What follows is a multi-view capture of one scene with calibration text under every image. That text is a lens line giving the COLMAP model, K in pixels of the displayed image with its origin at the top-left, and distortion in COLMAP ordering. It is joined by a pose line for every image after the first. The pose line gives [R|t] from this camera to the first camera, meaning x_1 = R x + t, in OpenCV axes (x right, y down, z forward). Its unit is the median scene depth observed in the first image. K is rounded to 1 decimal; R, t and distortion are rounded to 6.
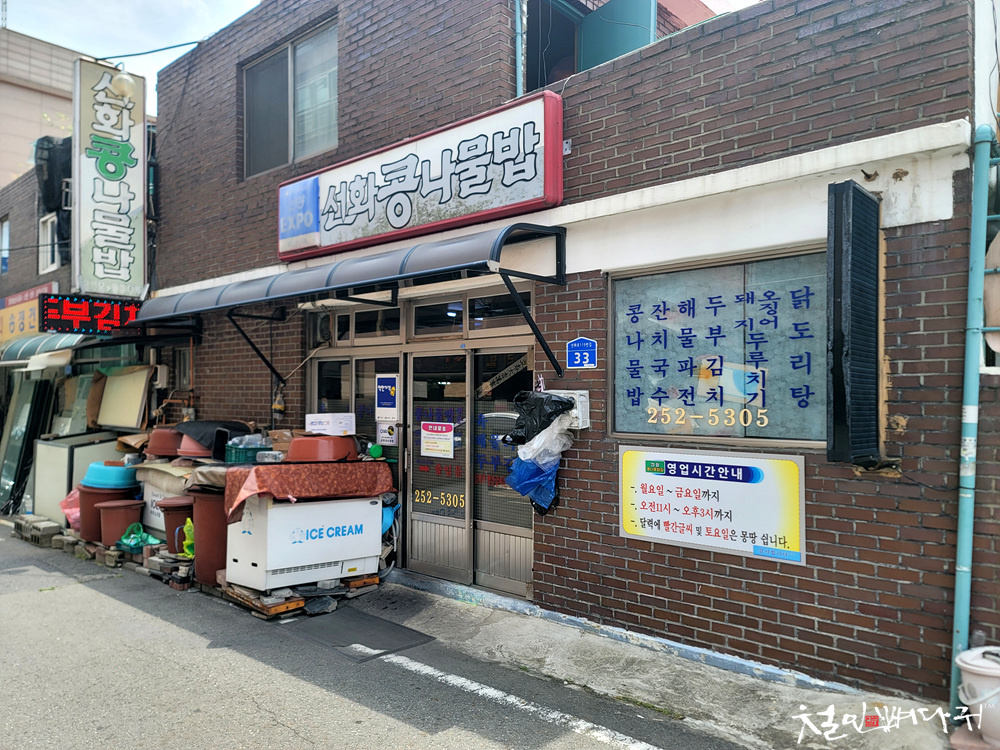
lens RADIAL K [[790.4, 0, 500.8], [0, 790.4, 376.8], [0, 0, 1]] dist [0.063469, -0.025183]
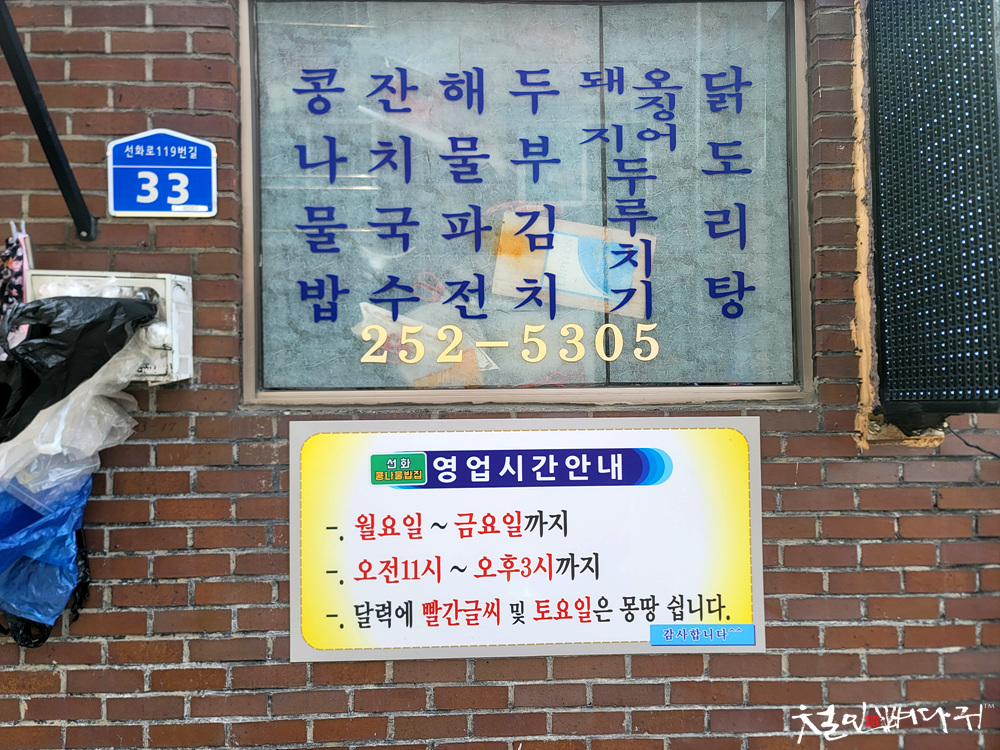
lens RADIAL K [[790.4, 0, 501.6], [0, 790.4, 382.2], [0, 0, 1]] dist [0.063469, -0.025183]
pose [[0.703905, 0.007753, 0.710252, -0.054516], [-0.002289, 0.999960, -0.008647, 0.076111], [-0.710290, 0.004461, 0.703895, 0.708723]]
